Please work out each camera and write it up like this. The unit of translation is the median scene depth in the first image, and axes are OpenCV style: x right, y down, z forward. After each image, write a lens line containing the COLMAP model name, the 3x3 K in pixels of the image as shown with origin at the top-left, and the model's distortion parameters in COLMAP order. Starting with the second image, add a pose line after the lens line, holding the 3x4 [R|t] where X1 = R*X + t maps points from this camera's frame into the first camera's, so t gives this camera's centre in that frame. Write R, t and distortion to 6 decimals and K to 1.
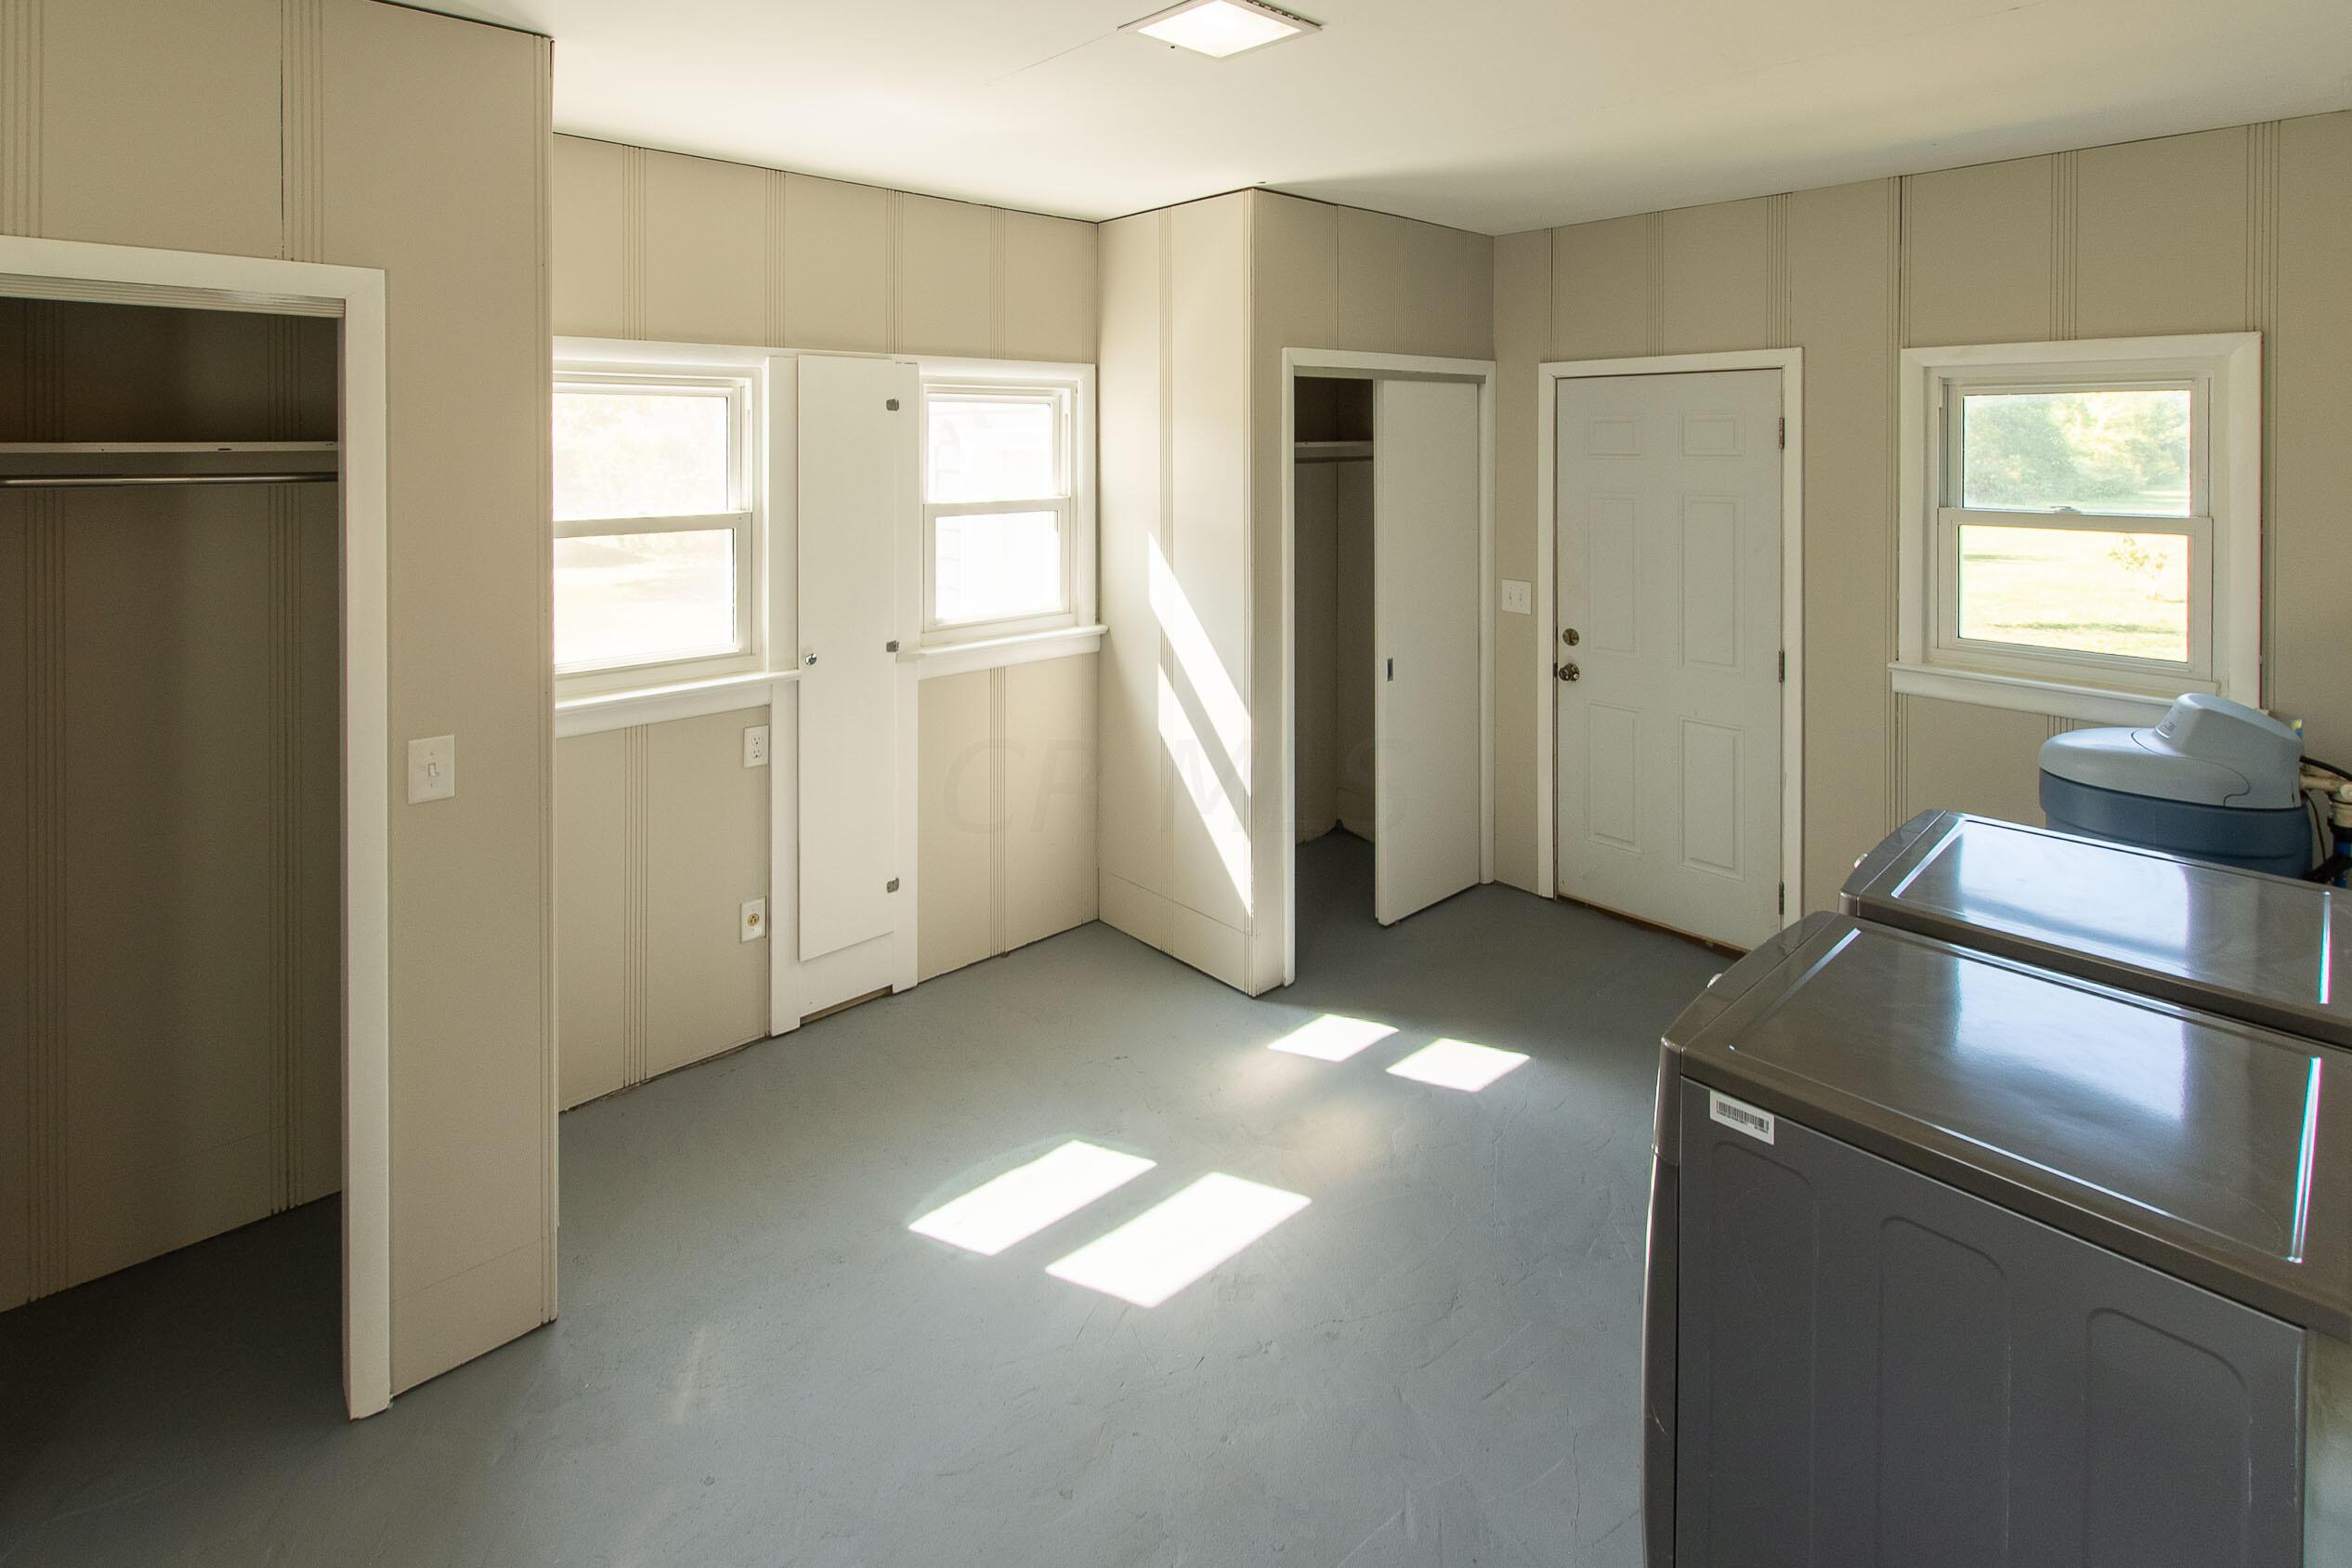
lens RADIAL K [[1143.7, 0, 1173.3], [0, 1143.7, 445.3], [0, 0, 1]] dist [-0.000713, -0.000225]
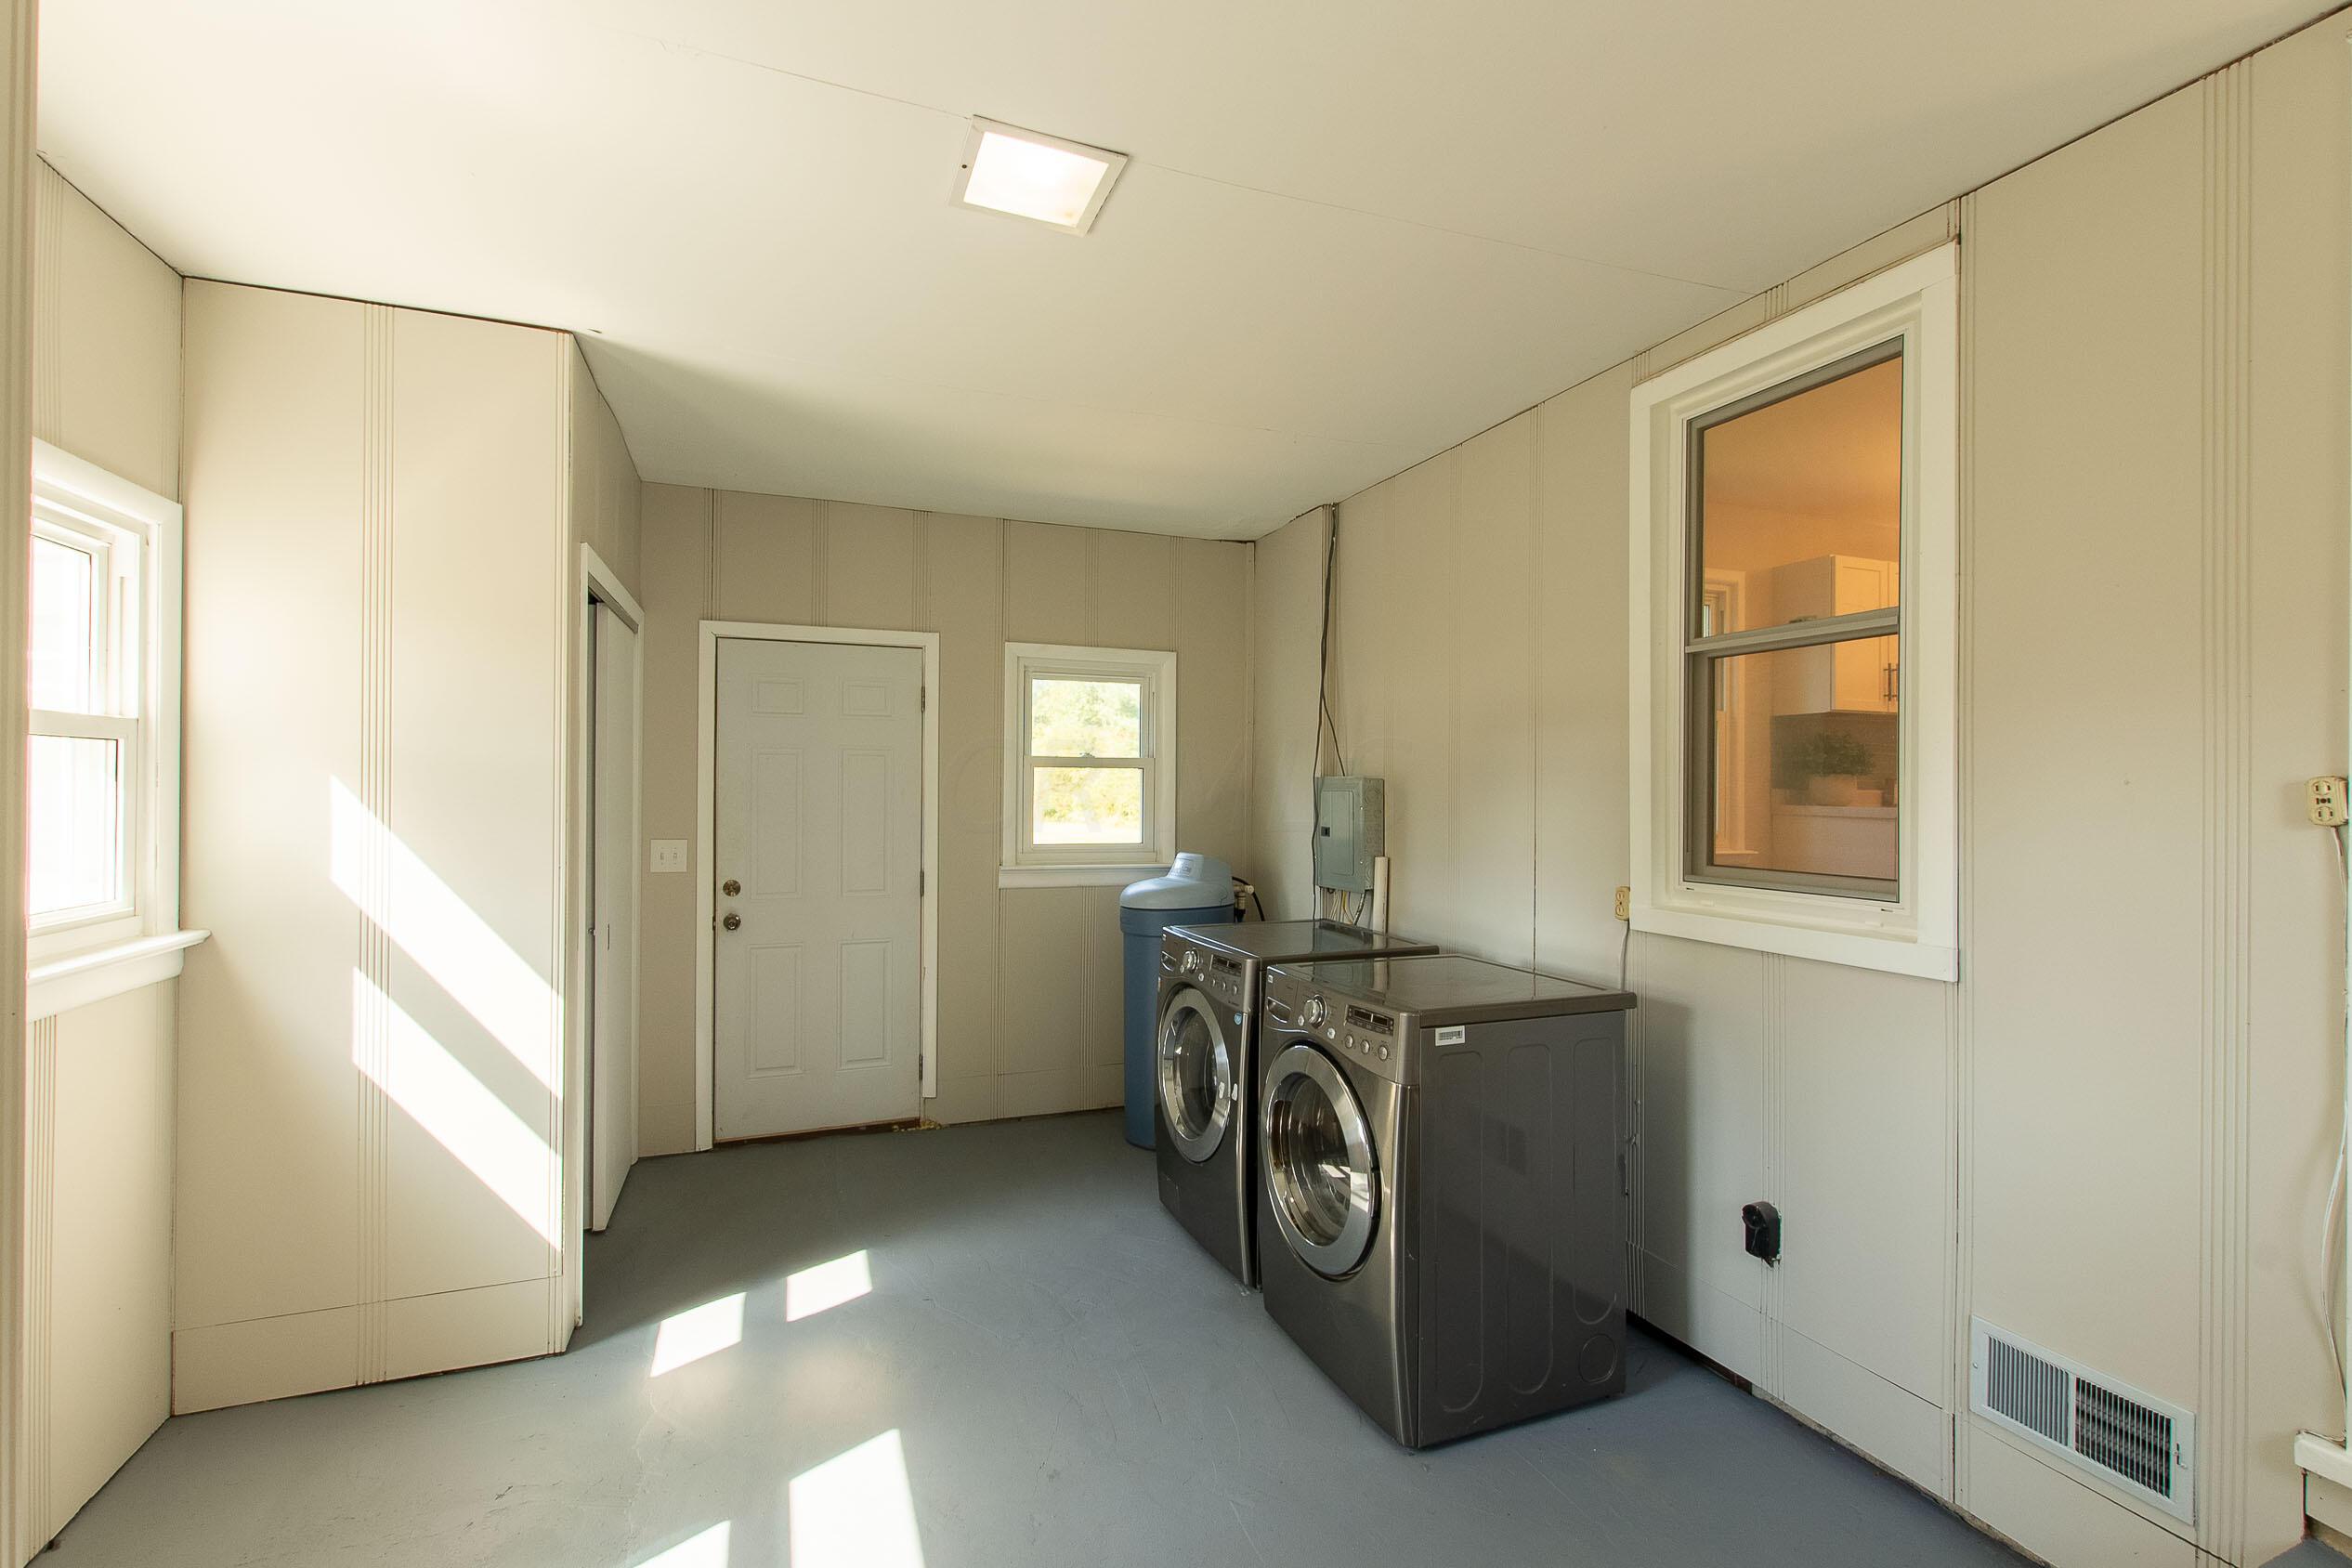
lens RADIAL K [[1012.8, 0, 1176.0], [0, 1012.8, 784.0], [0, 0, 1]] dist [-0.000285, -0.000143]
pose [[0.355326, 0.003596, 0.934735, -0.407757], [0.001706, 0.999988, -0.004496, 0.086813], [-0.934741, 0.003192, 0.355316, 0.330461]]
